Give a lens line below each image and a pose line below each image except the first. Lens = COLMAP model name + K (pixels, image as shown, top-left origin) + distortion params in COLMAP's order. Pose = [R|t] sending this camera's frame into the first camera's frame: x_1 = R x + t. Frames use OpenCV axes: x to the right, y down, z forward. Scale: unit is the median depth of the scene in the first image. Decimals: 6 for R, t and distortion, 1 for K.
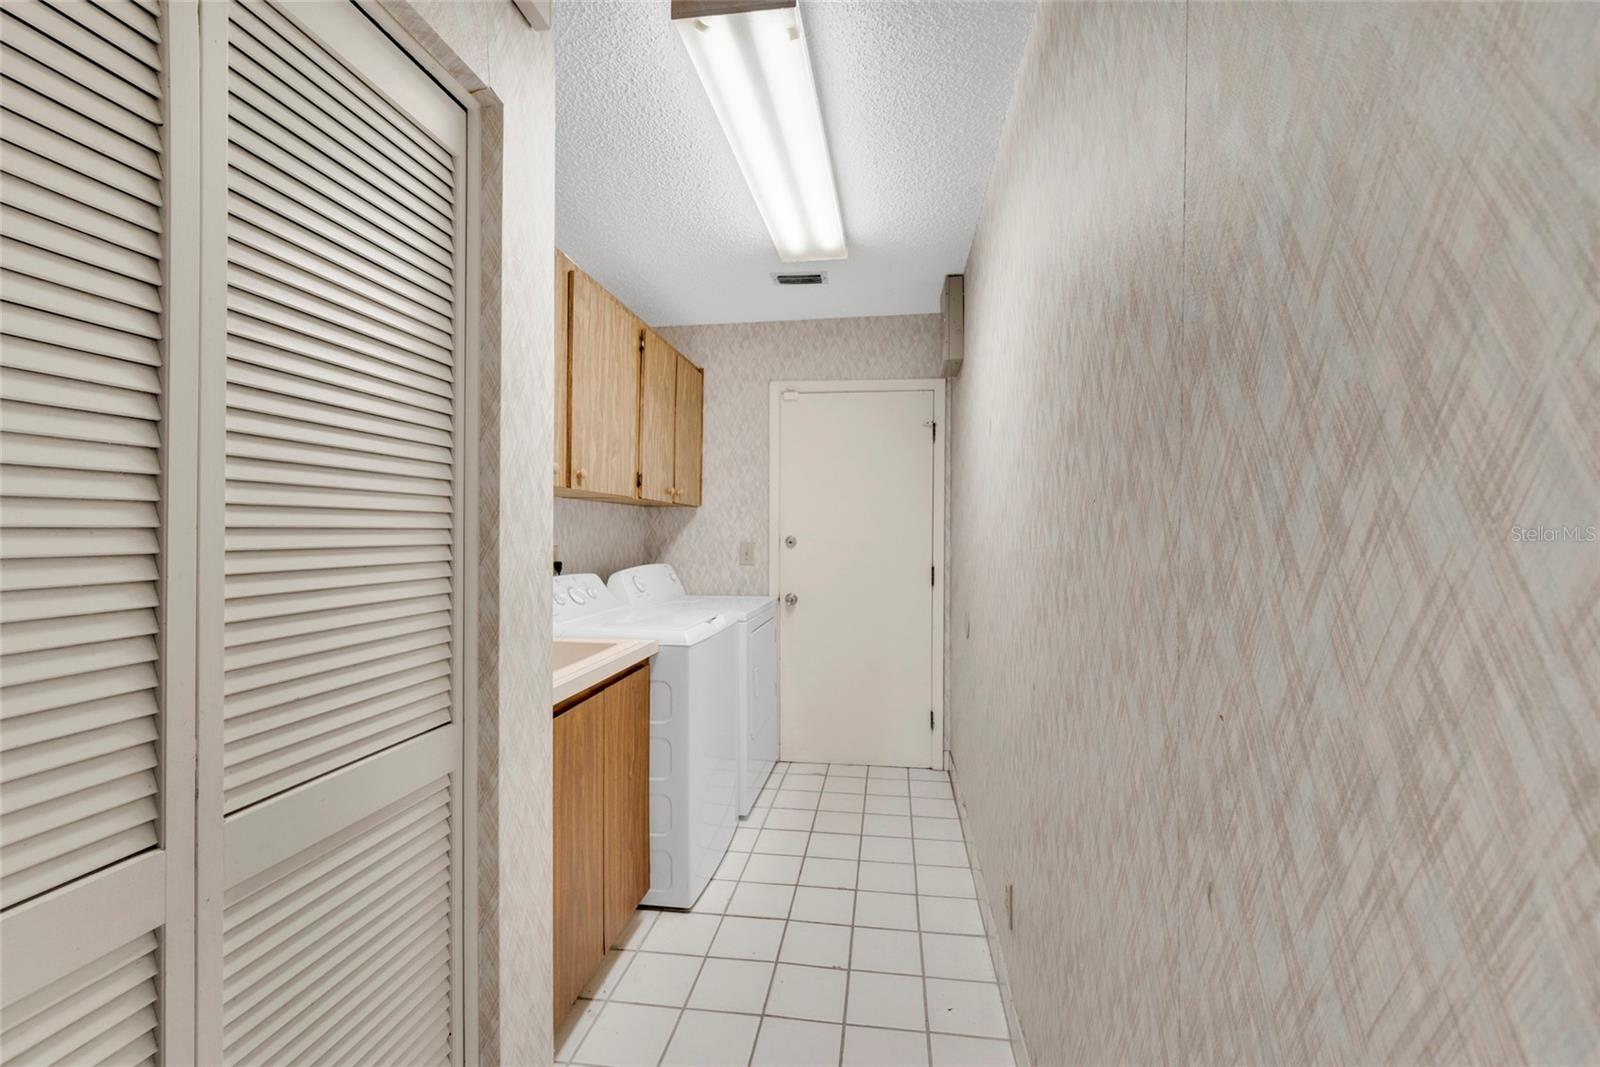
lens RADIAL K [[641.6, 0, 803.4], [0, 641.6, 516.3], [0, 0, 1]] dist [-0.000458, 0.000300]
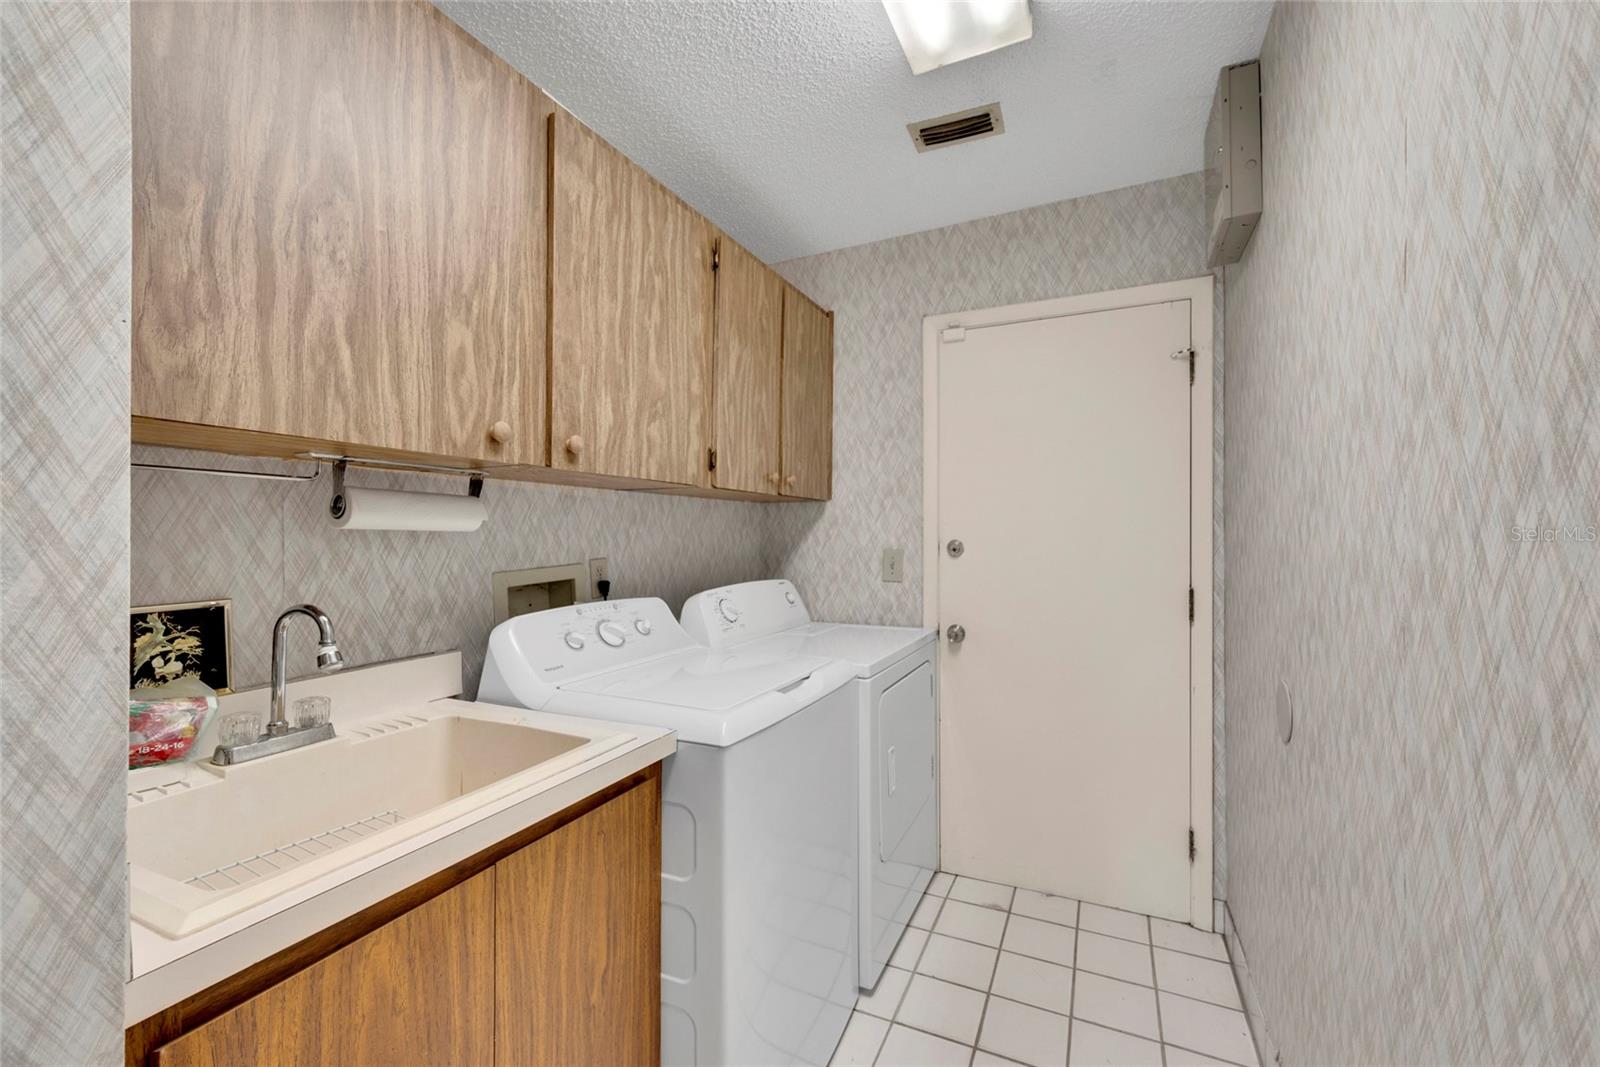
lens RADIAL K [[638.6, 0, 822.9], [0, 638.6, 535.2], [0, 0, 1]] dist [0.000179, -0.000011]
pose [[0.960089, -0.009900, -0.279521, 0.036008], [0.017520, 0.999539, 0.024777, 0.006175], [0.279147, -0.028686, 0.959820, 0.319893]]
